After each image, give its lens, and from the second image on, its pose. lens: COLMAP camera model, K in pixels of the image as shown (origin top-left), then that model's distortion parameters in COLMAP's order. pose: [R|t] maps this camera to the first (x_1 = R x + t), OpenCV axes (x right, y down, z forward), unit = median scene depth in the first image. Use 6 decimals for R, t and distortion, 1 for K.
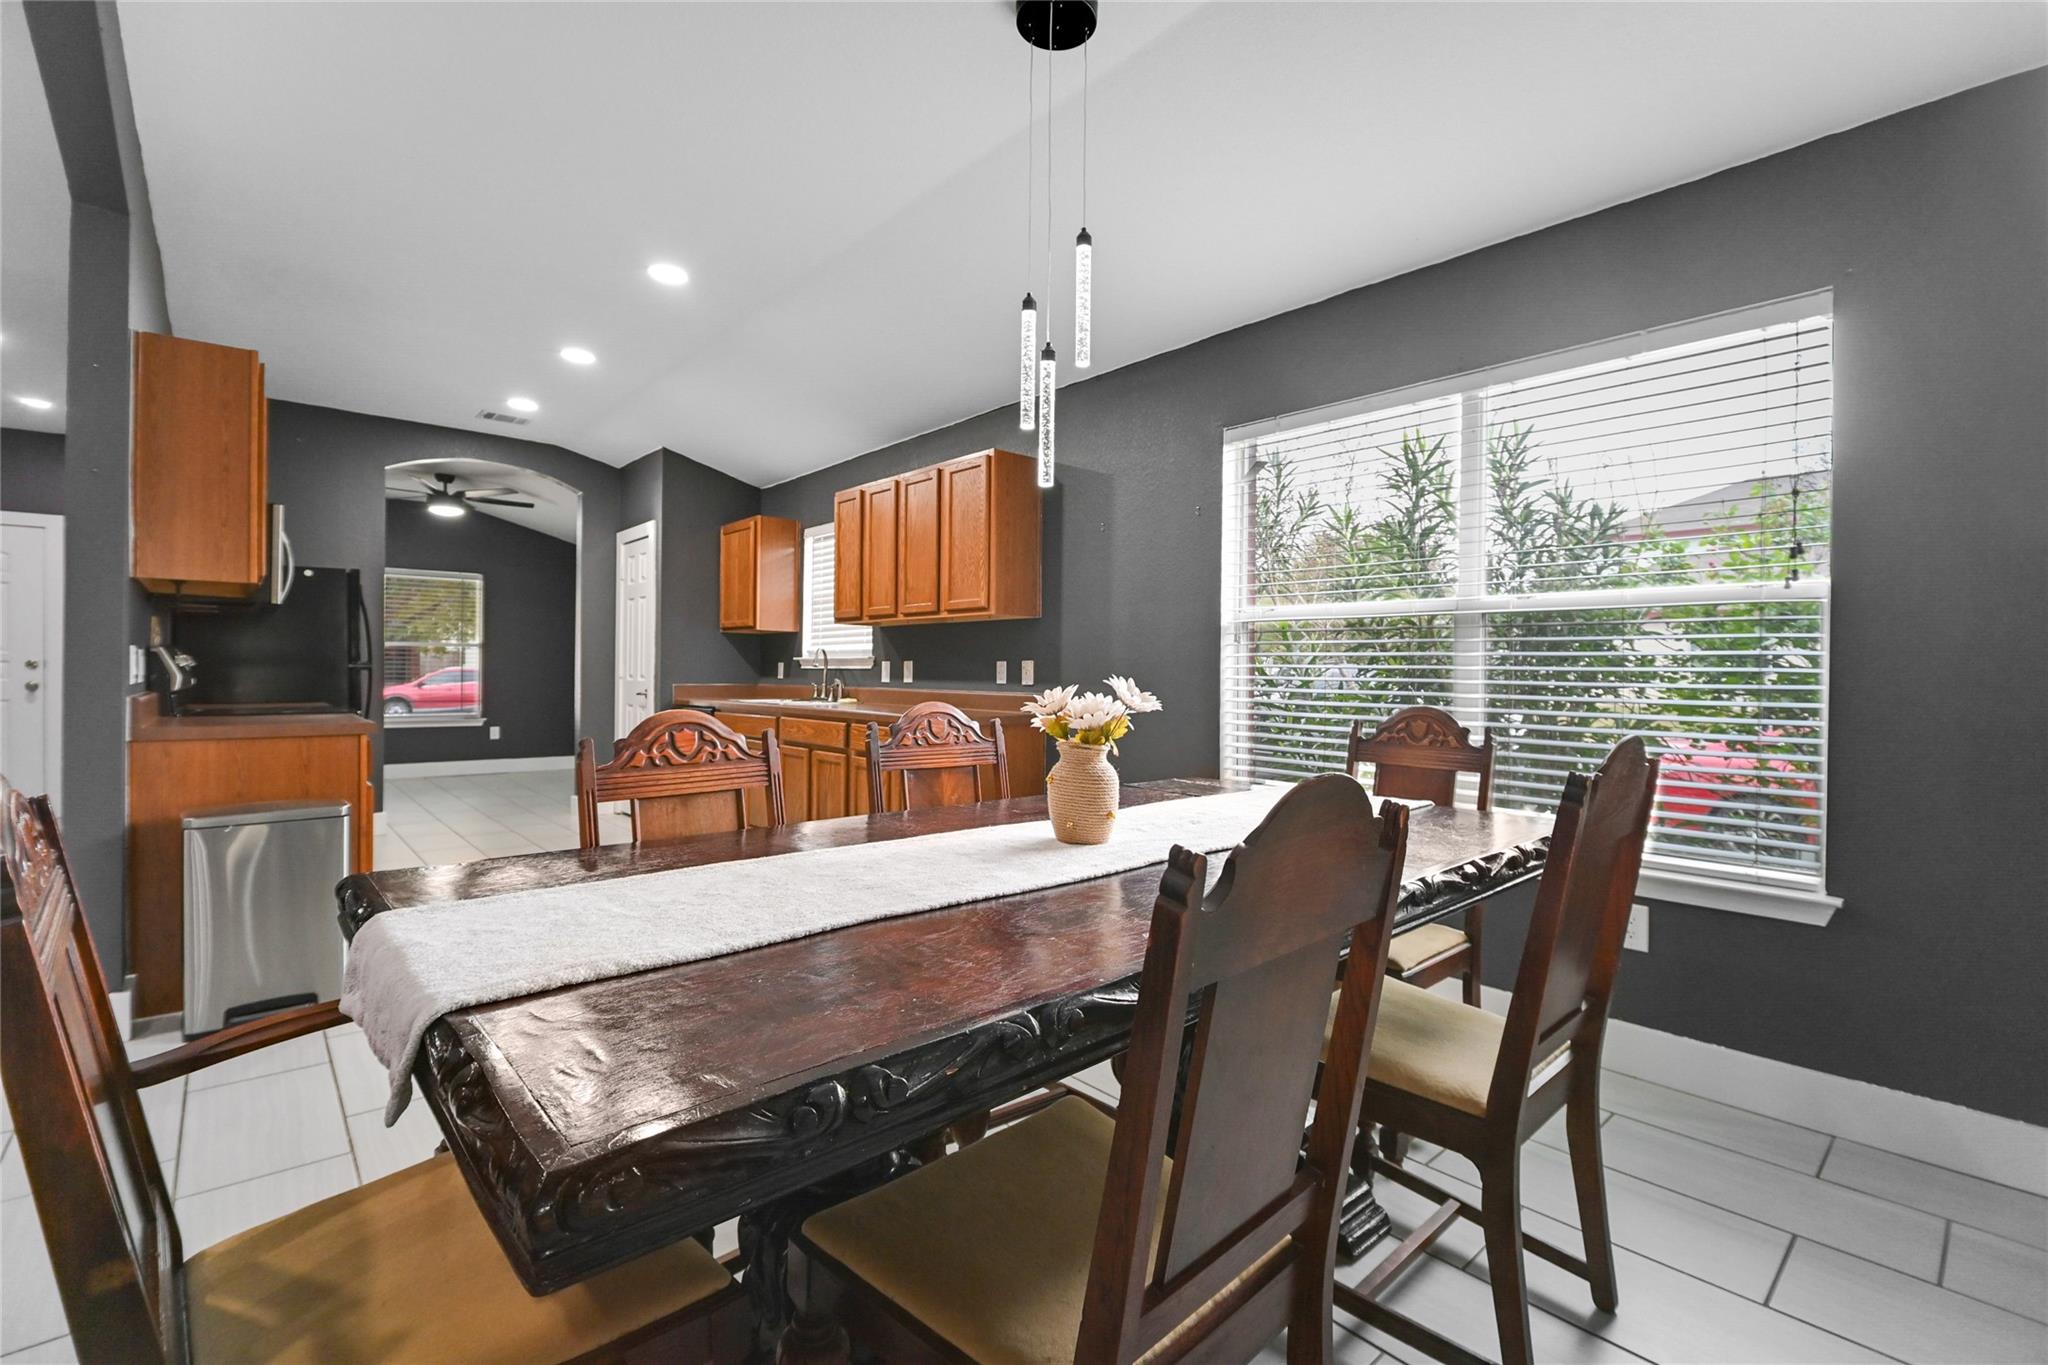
lens RADIAL K [[890.9, 0, 1025.0], [0, 890.9, 677.1], [0, 0, 1]] dist [0.000626, -0.006669]
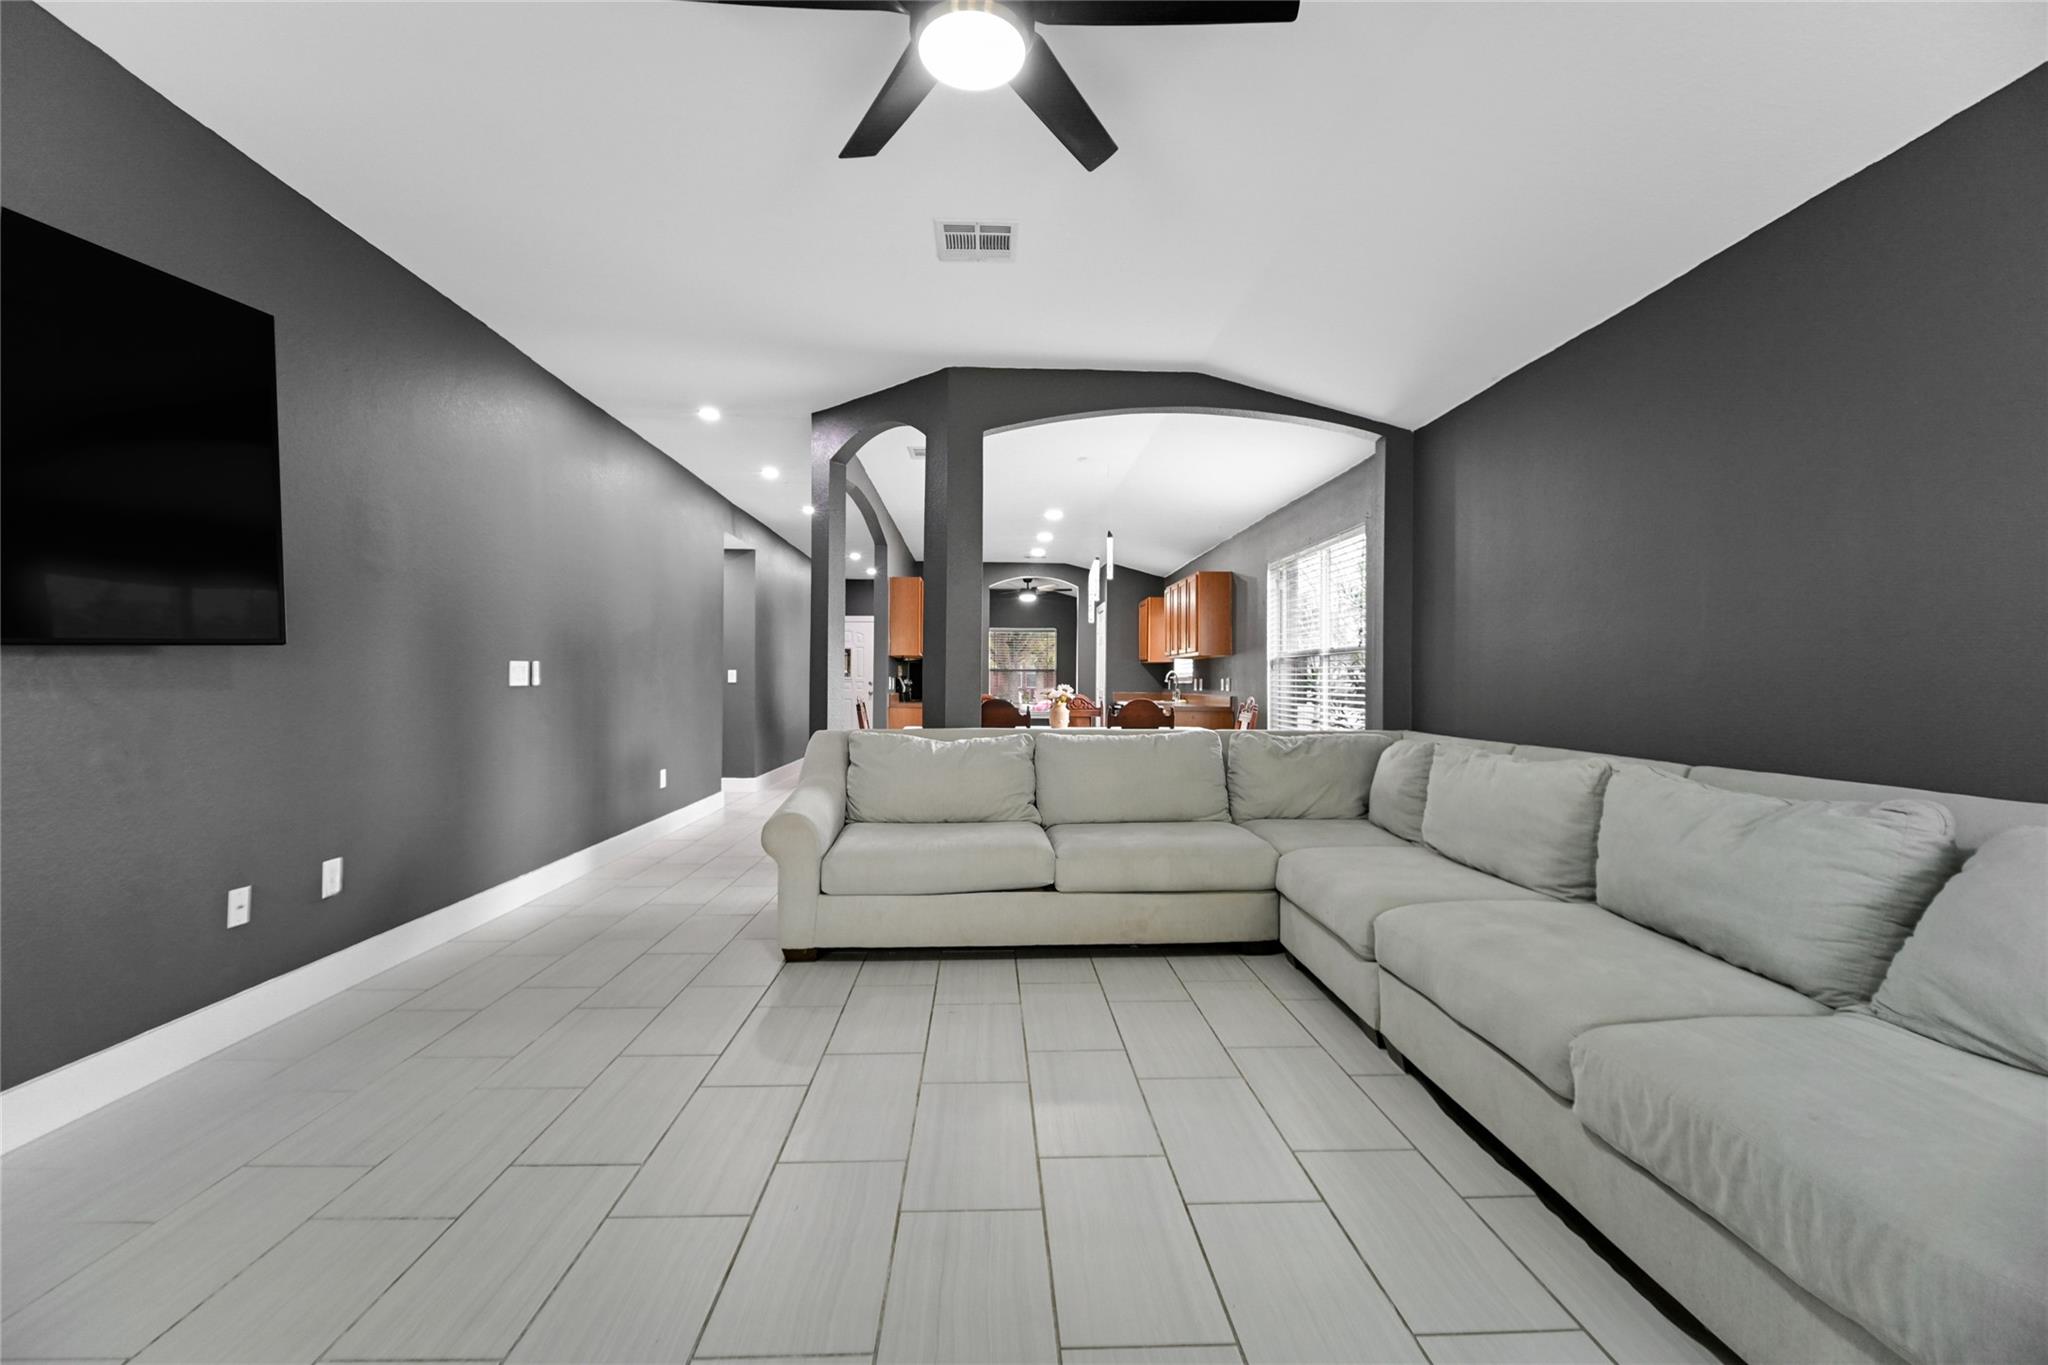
lens RADIAL K [[892.3, 0, 1018.0], [0, 892.3, 677.6], [0, 0, 1]] dist [-0.000420, -0.008039]
pose [[0.771095, -0.010822, -0.636629, 0.740699], [0.000089, 0.999857, -0.016888, 0.010490], [0.636720, 0.012966, 0.770986, -0.630328]]
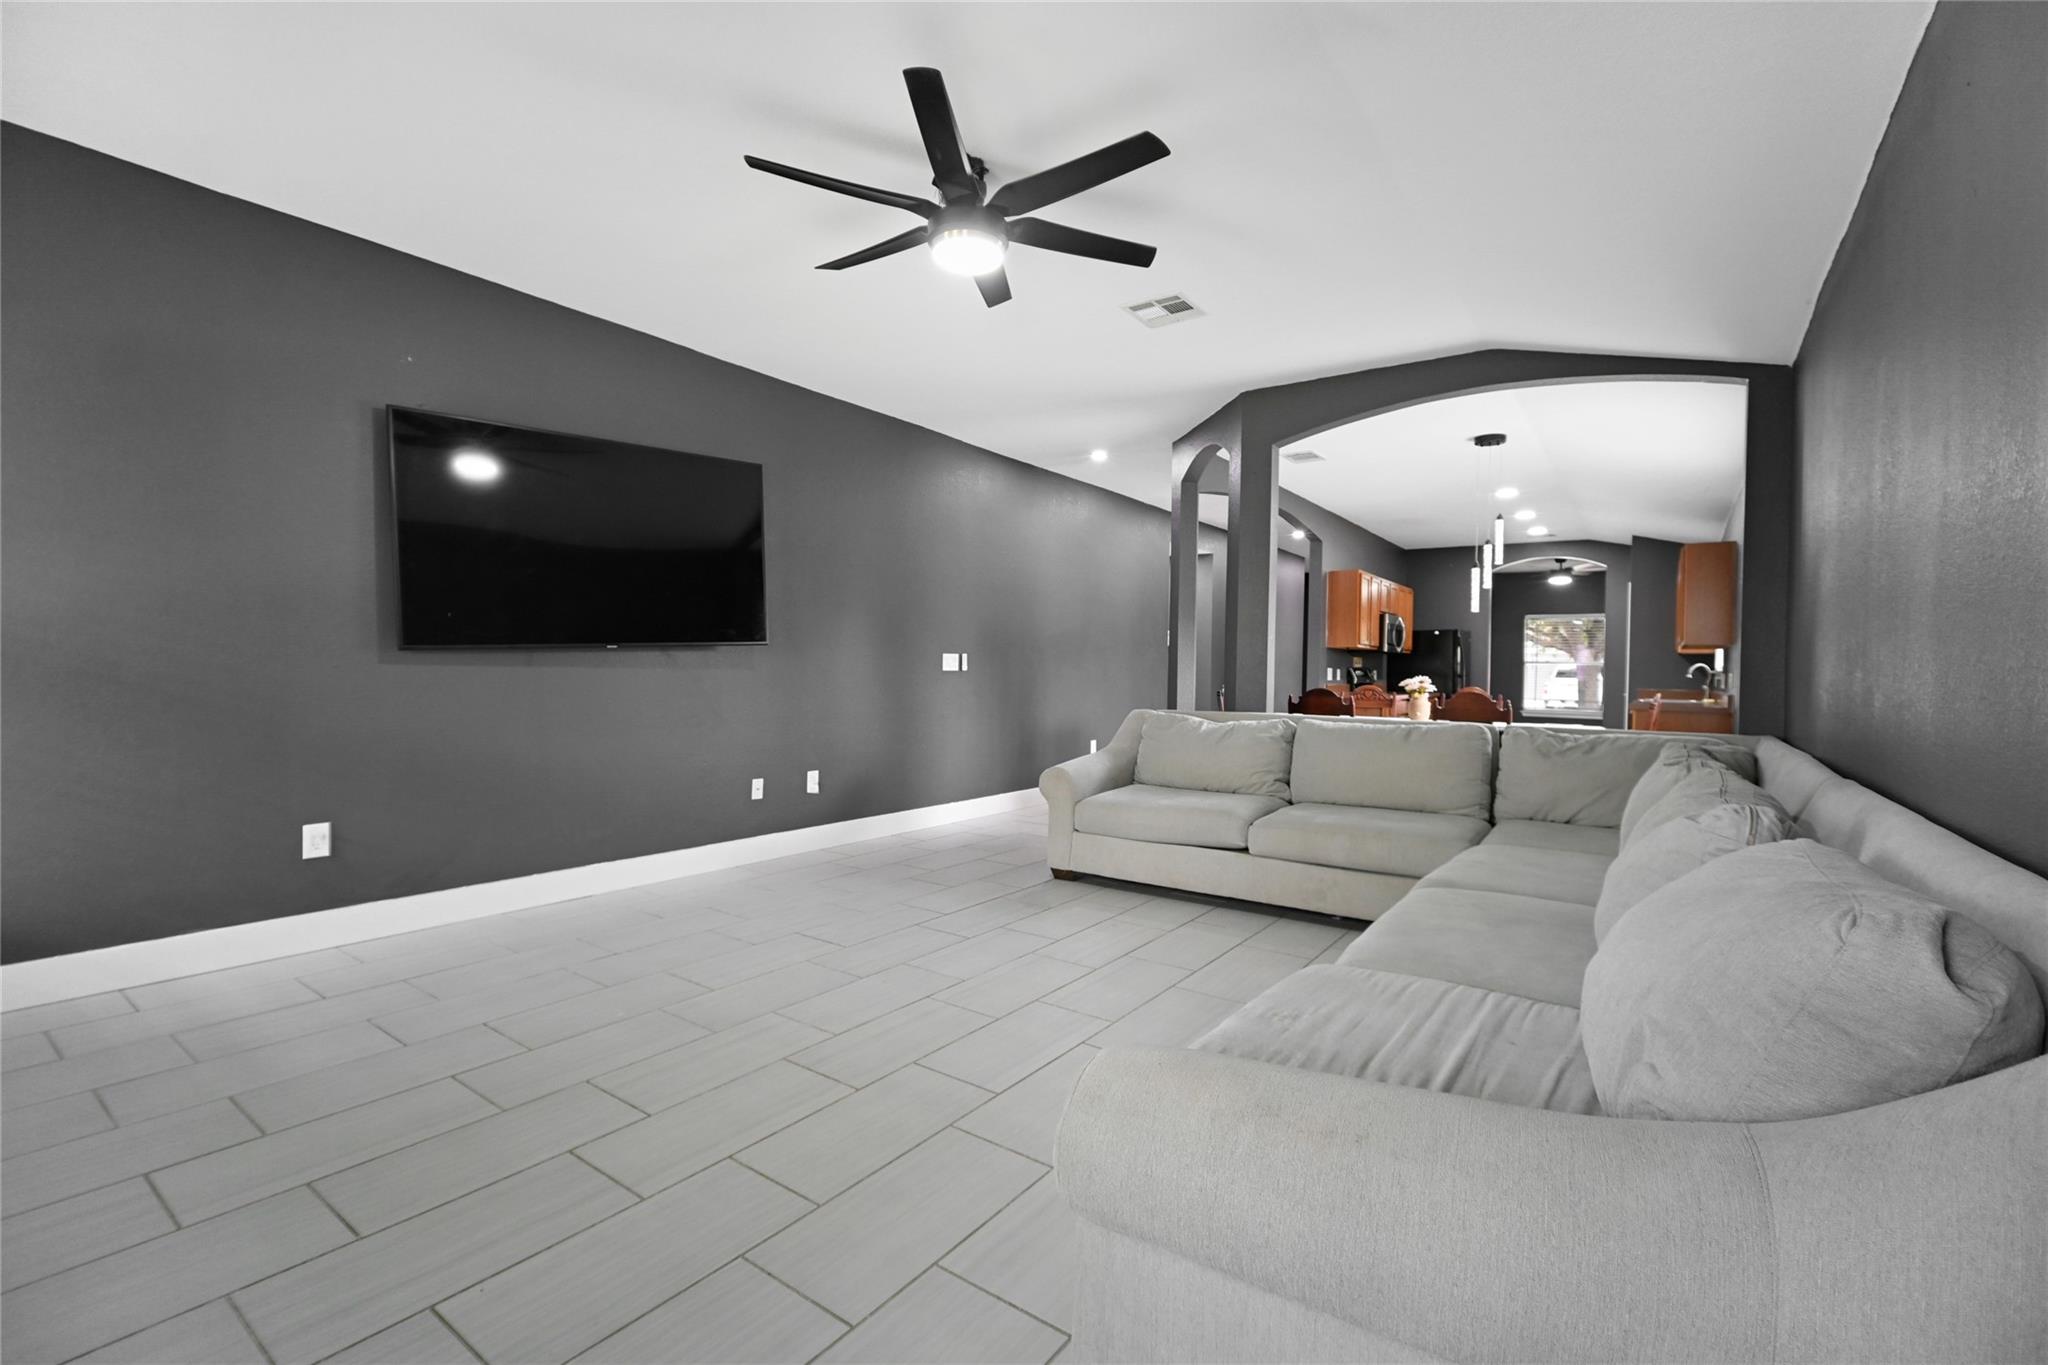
lens RADIAL K [[892.3, 0, 1018.0], [0, 892.3, 677.6], [0, 0, 1]] dist [-0.000420, -0.008039]
pose [[0.213393, 0.003488, -0.976960, 1.060558], [-0.019217, 0.999815, -0.000628, 0.012370], [0.976777, 0.018908, 0.213421, -0.444370]]
